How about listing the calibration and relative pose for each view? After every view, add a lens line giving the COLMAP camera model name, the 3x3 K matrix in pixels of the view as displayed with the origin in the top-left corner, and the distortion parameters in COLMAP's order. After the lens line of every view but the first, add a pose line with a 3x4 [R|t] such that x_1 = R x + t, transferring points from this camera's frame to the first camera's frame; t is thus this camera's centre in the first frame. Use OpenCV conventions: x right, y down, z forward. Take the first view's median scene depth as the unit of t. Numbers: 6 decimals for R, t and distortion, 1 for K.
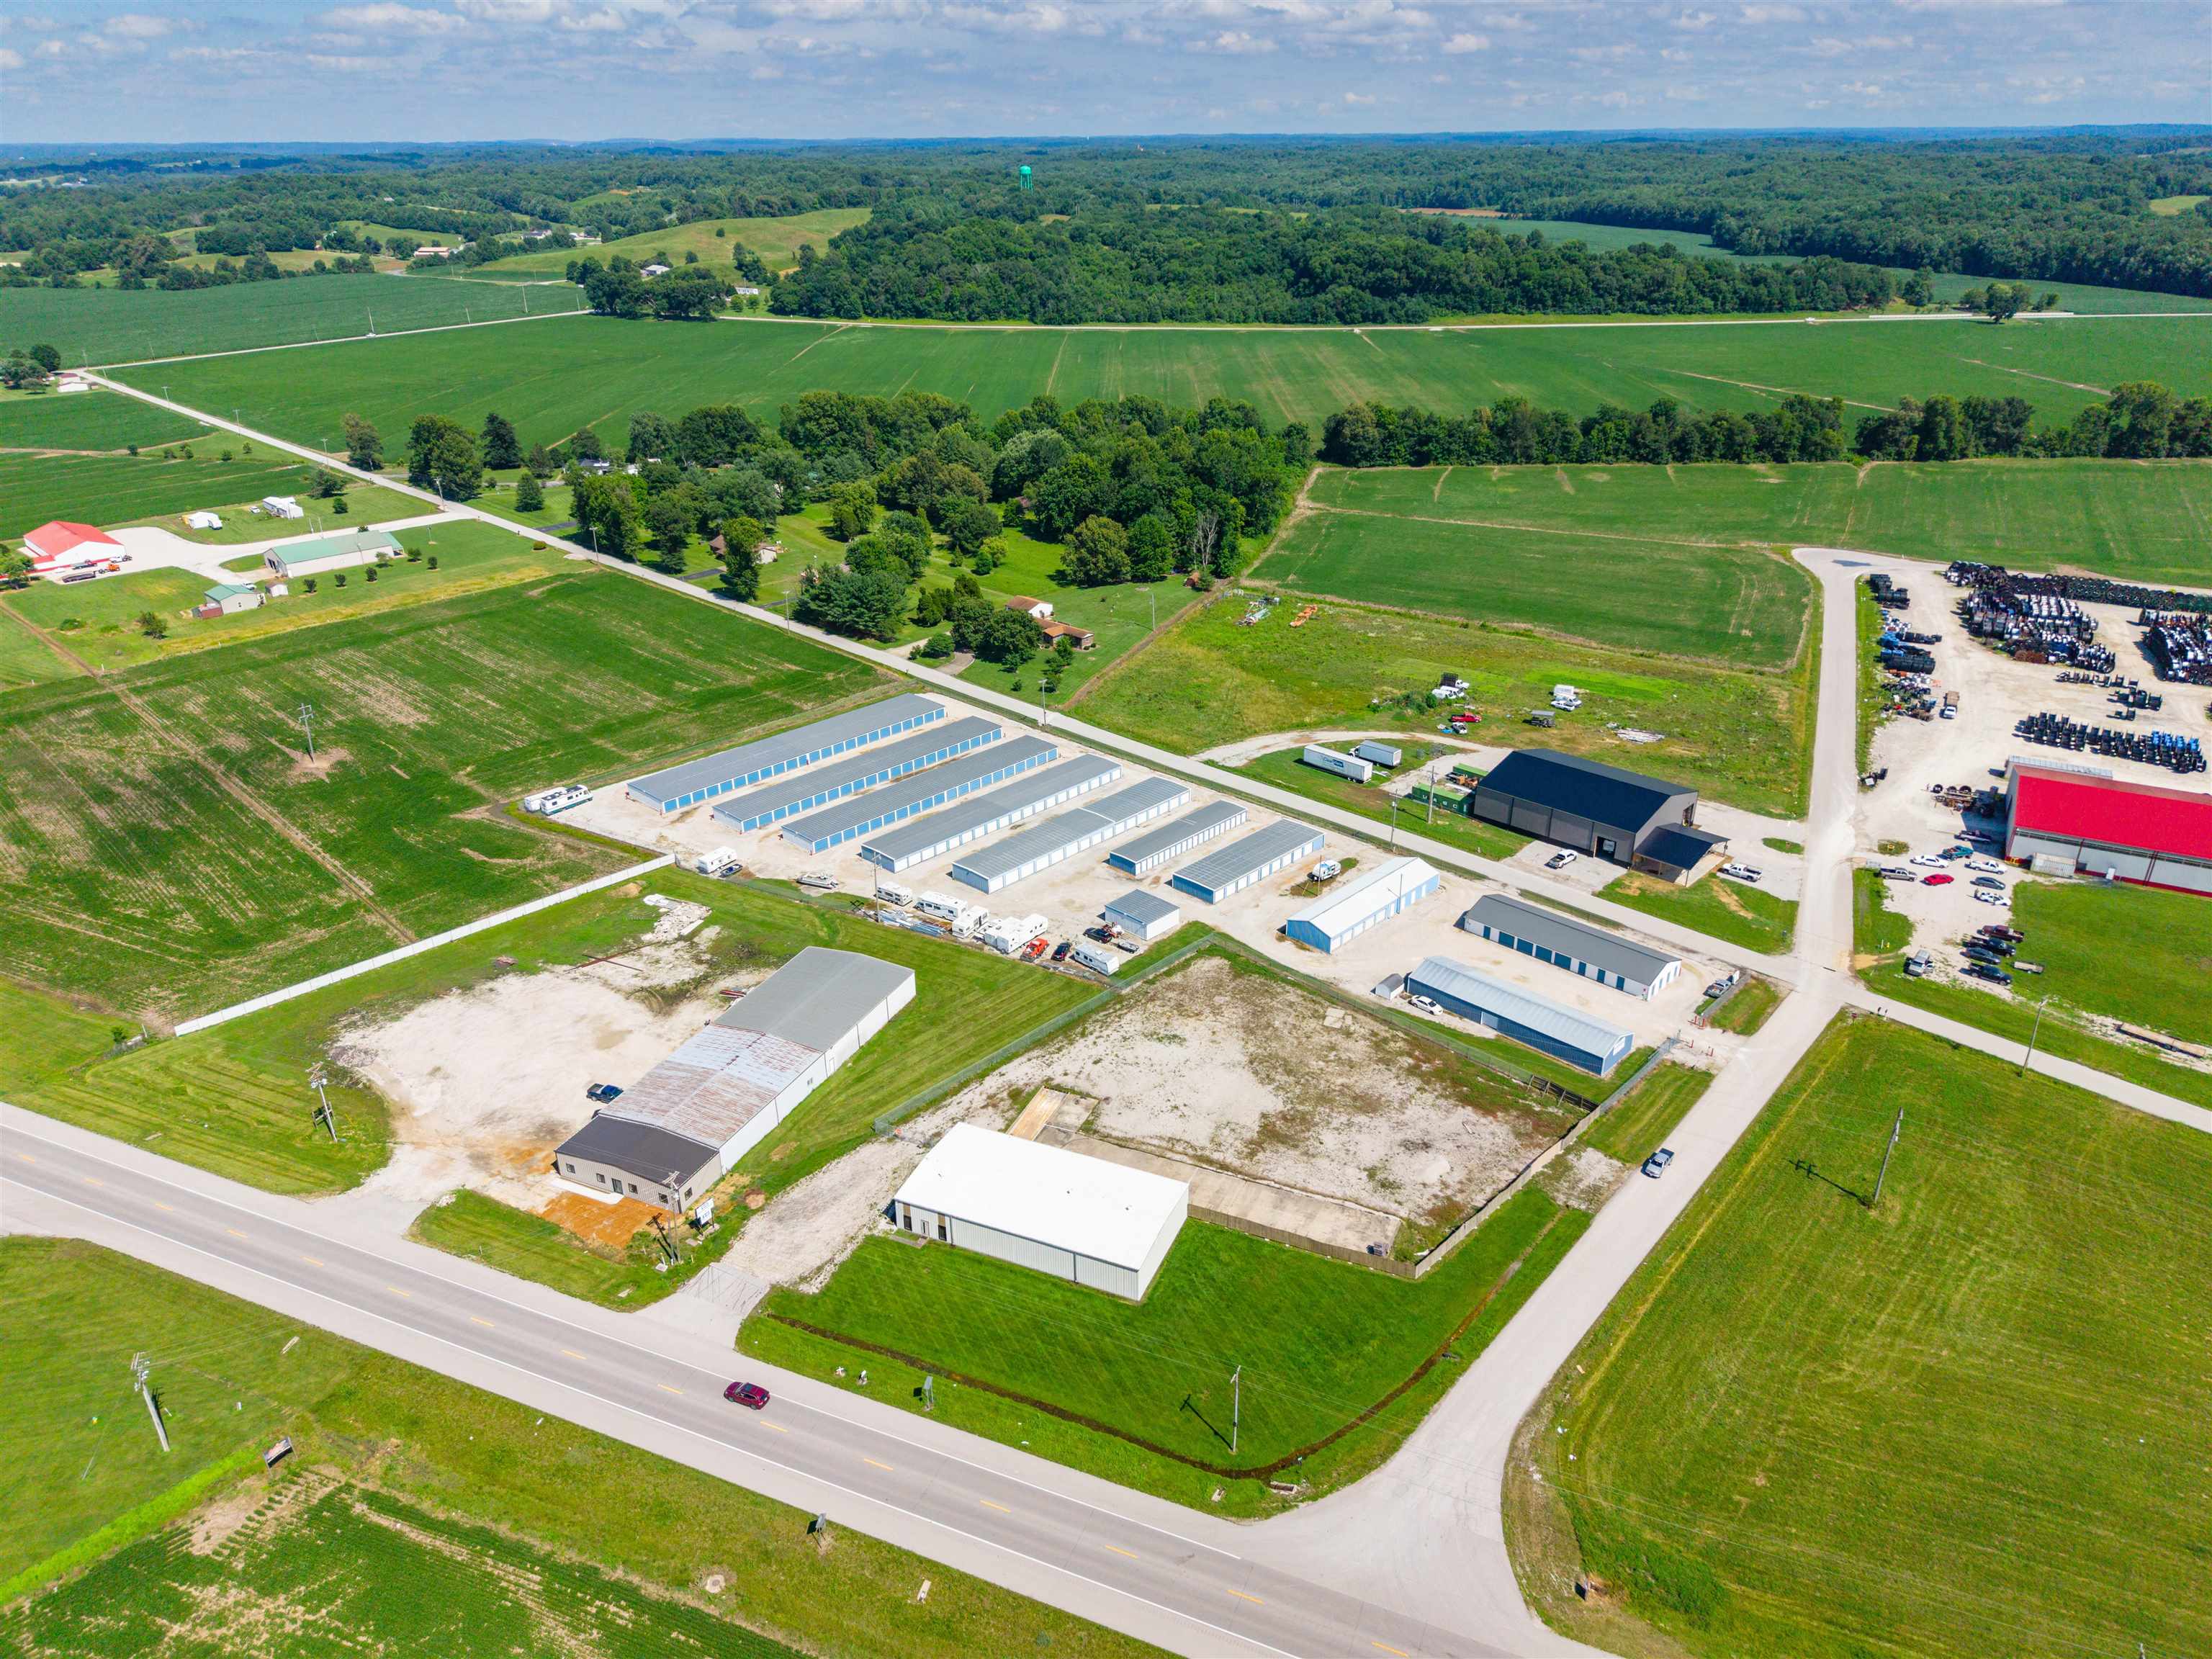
lens RADIAL K [[1472.4, 0, 1106.8], [0, 1472.4, 840.9], [0, 0, 1]] dist [0.013493, -0.009882]
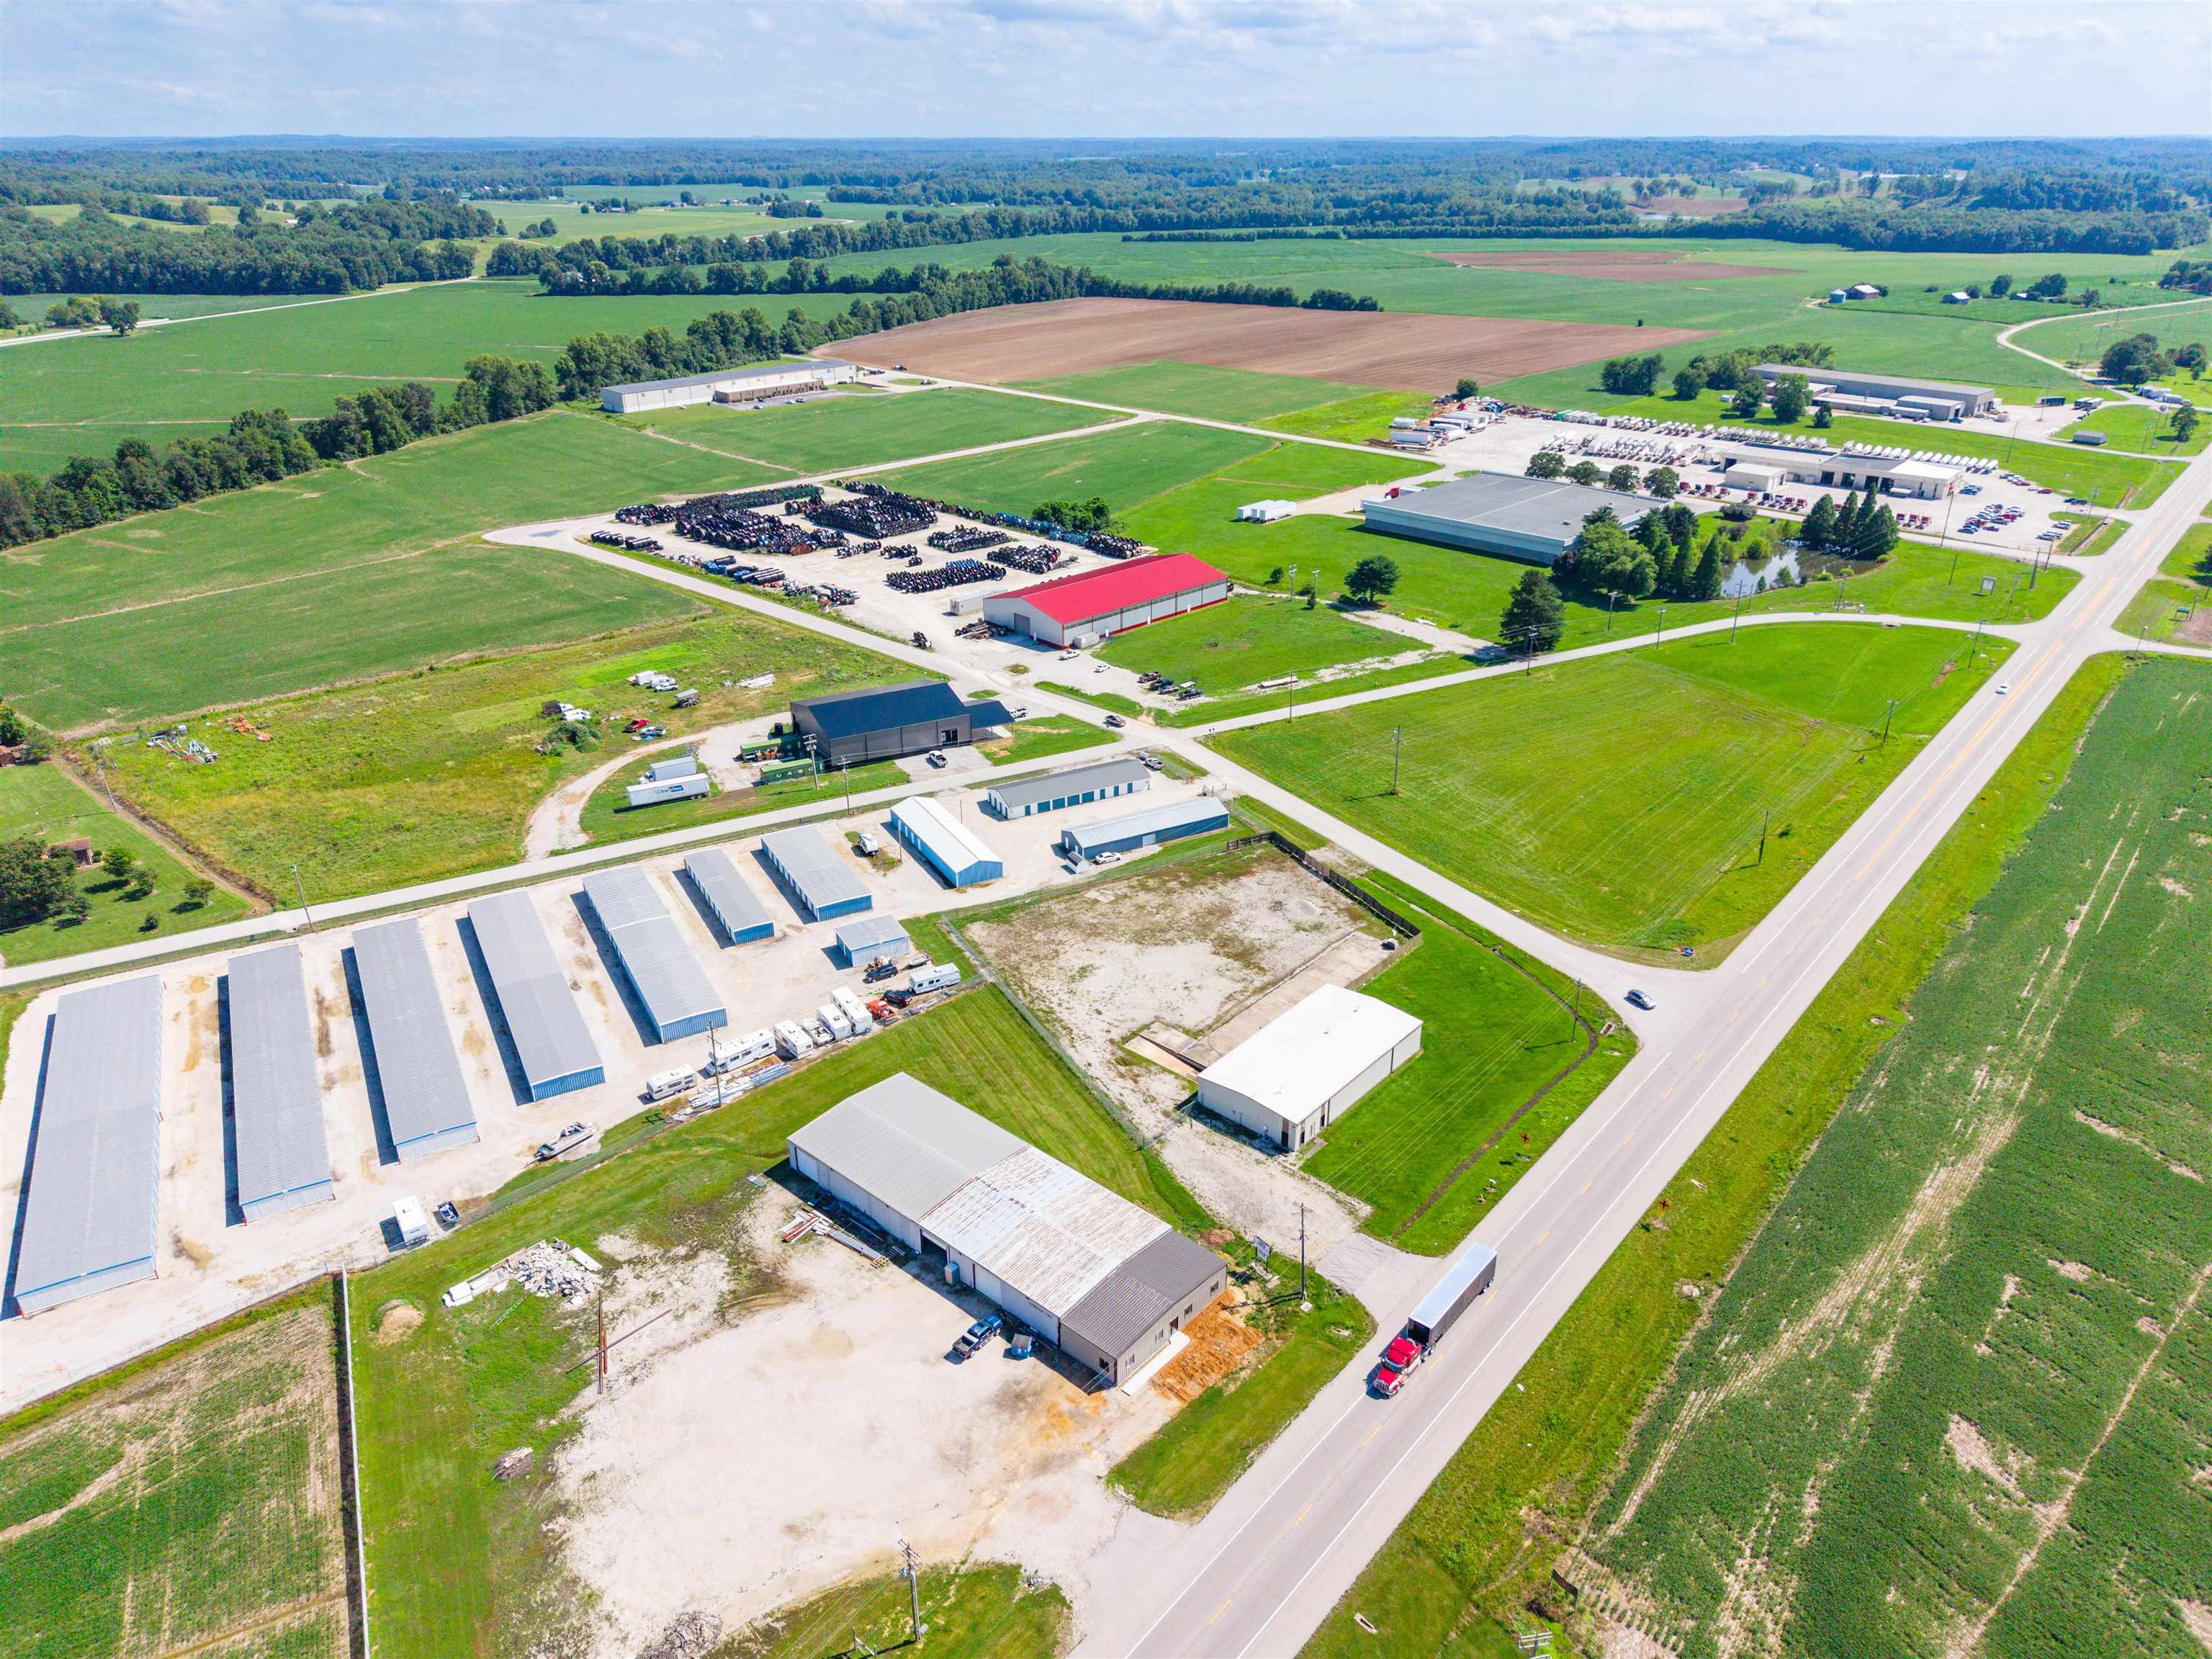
lens RADIAL K [[1472.4, 0, 1106.8], [0, 1472.4, 840.9], [0, 0, 1]] dist [0.013493, -0.009882]
pose [[0.298963, -0.406292, 0.863451, -0.631238], [0.411876, 0.871152, 0.267306, -0.172681], [-0.860802, 0.275720, 0.427784, 0.371585]]
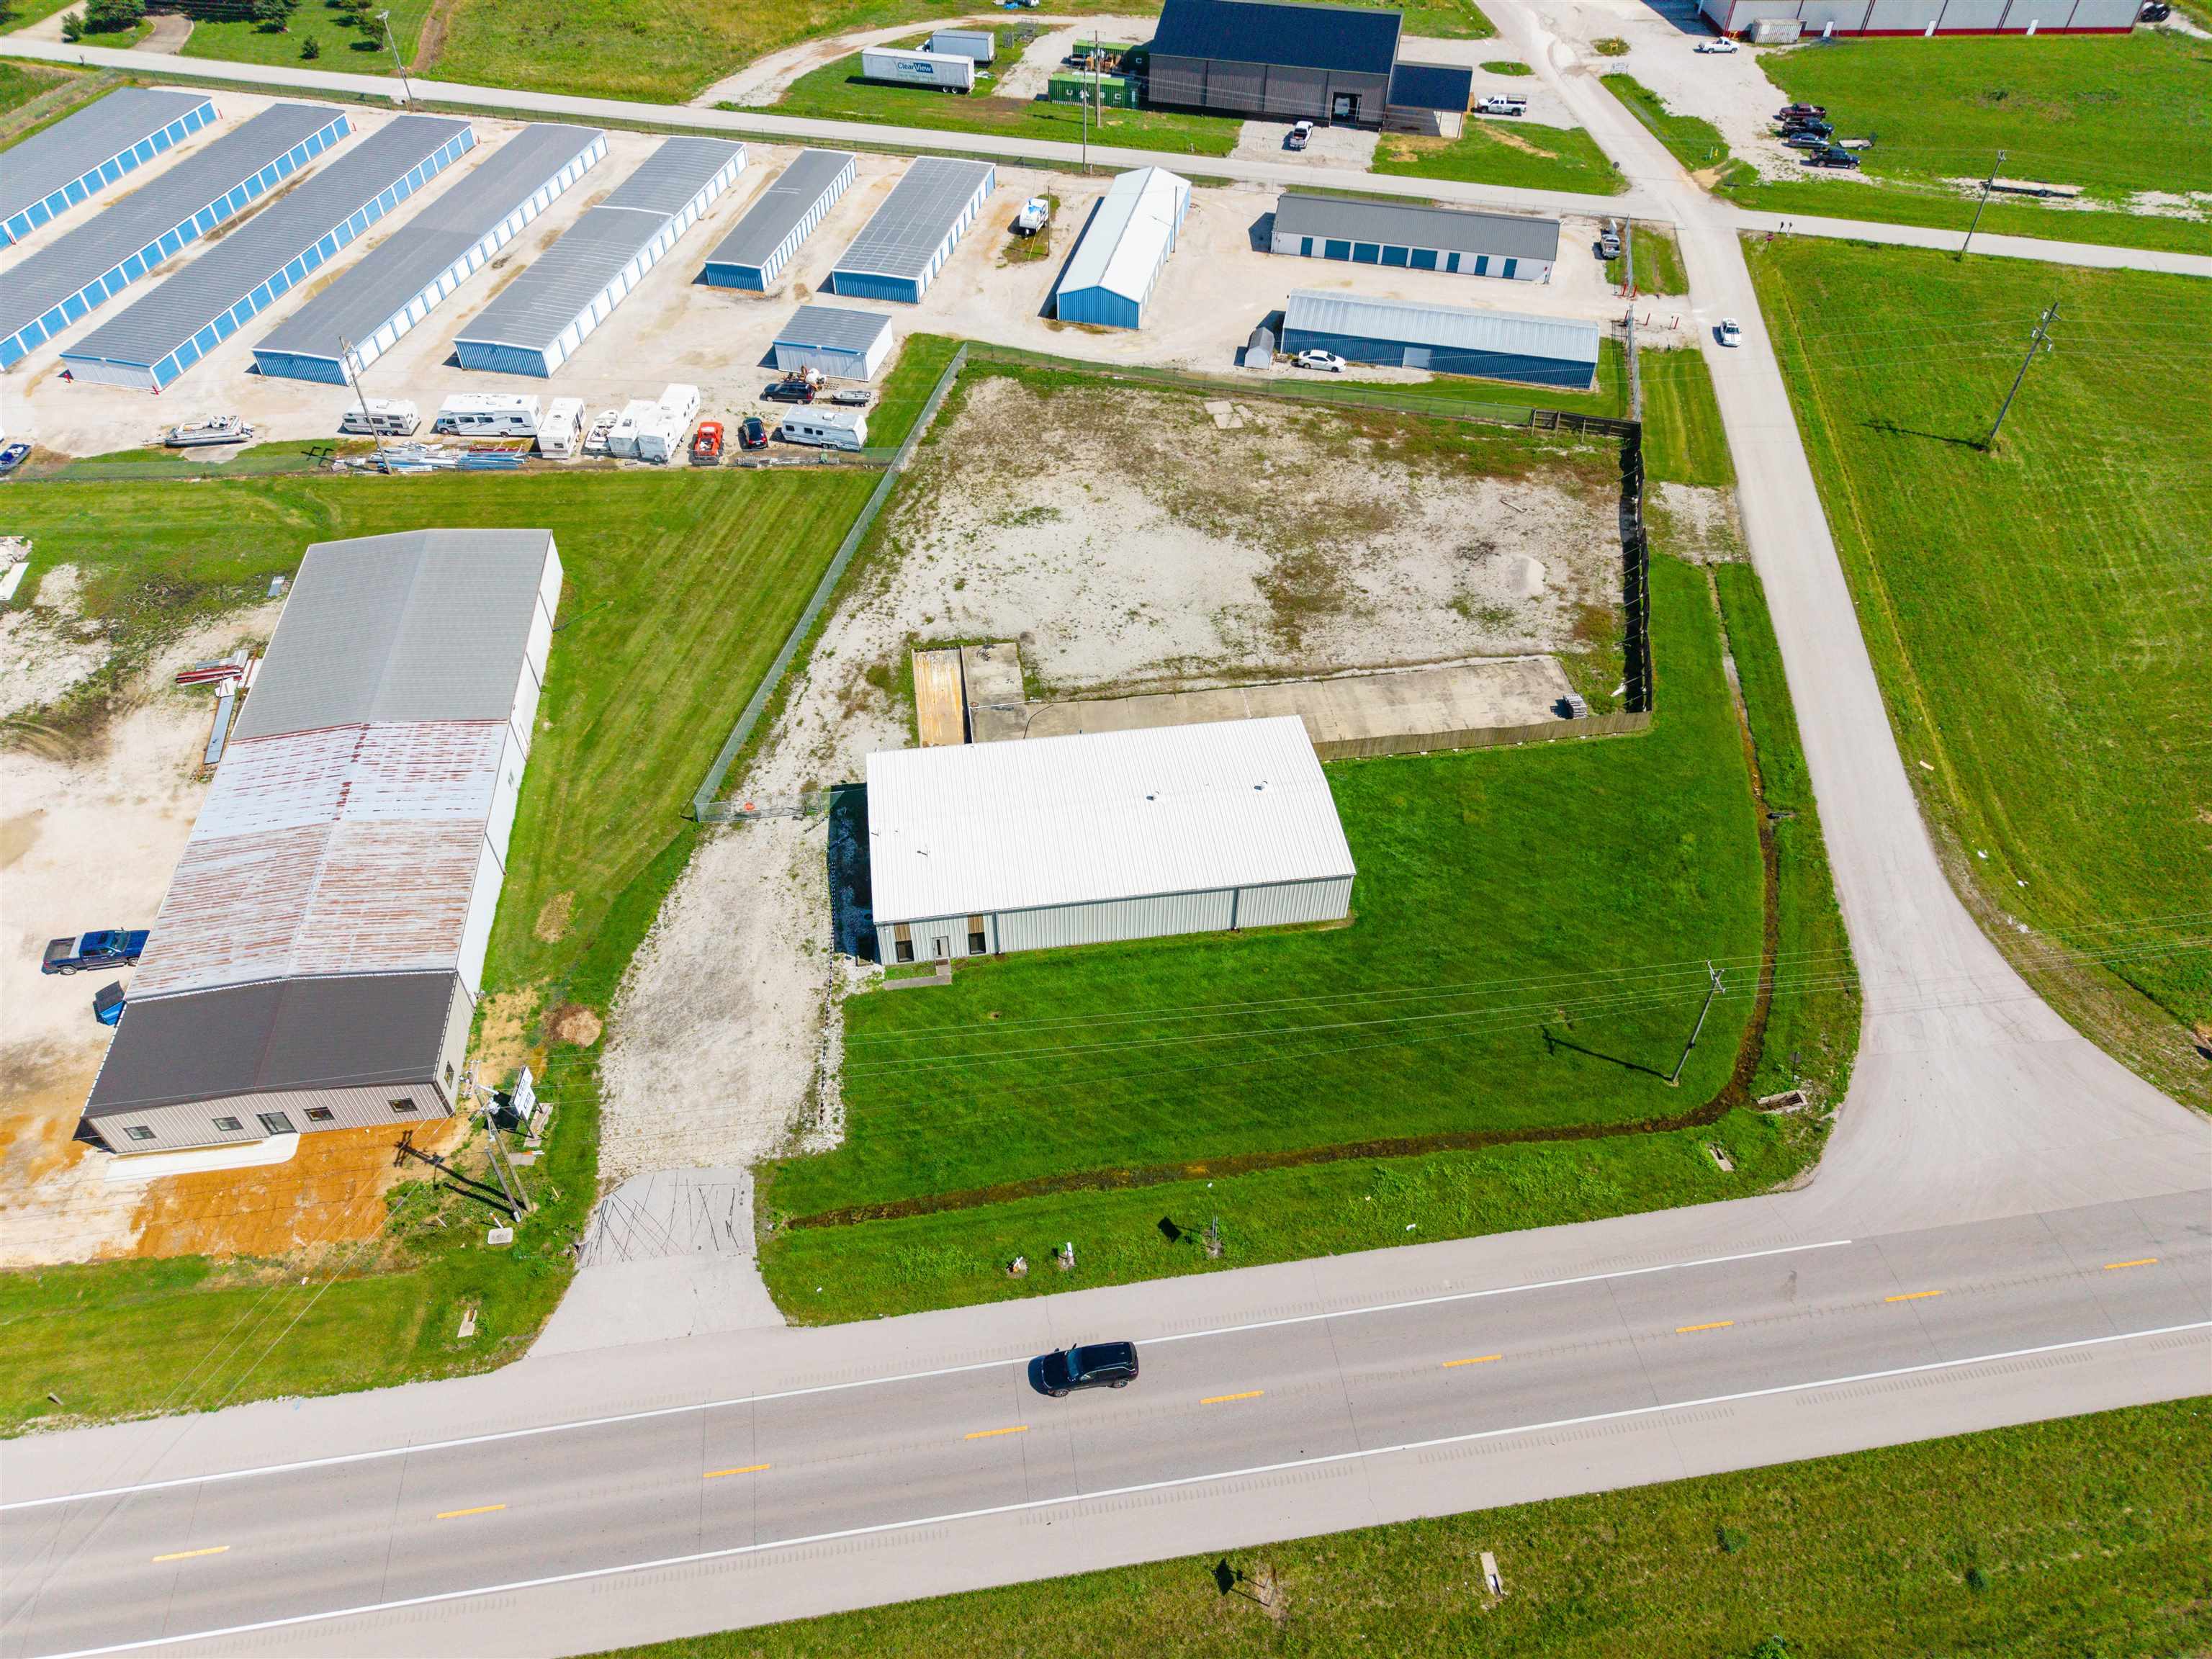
lens RADIAL K [[1472.4, 0, 1106.8], [0, 1472.4, 840.9], [0, 0, 1]] dist [0.013493, -0.009882]
pose [[0.849468, -0.367272, 0.378834, -0.161818], [0.210619, 0.894322, 0.394751, 0.014779], [-0.483780, -0.255539, 0.837052, 0.321097]]
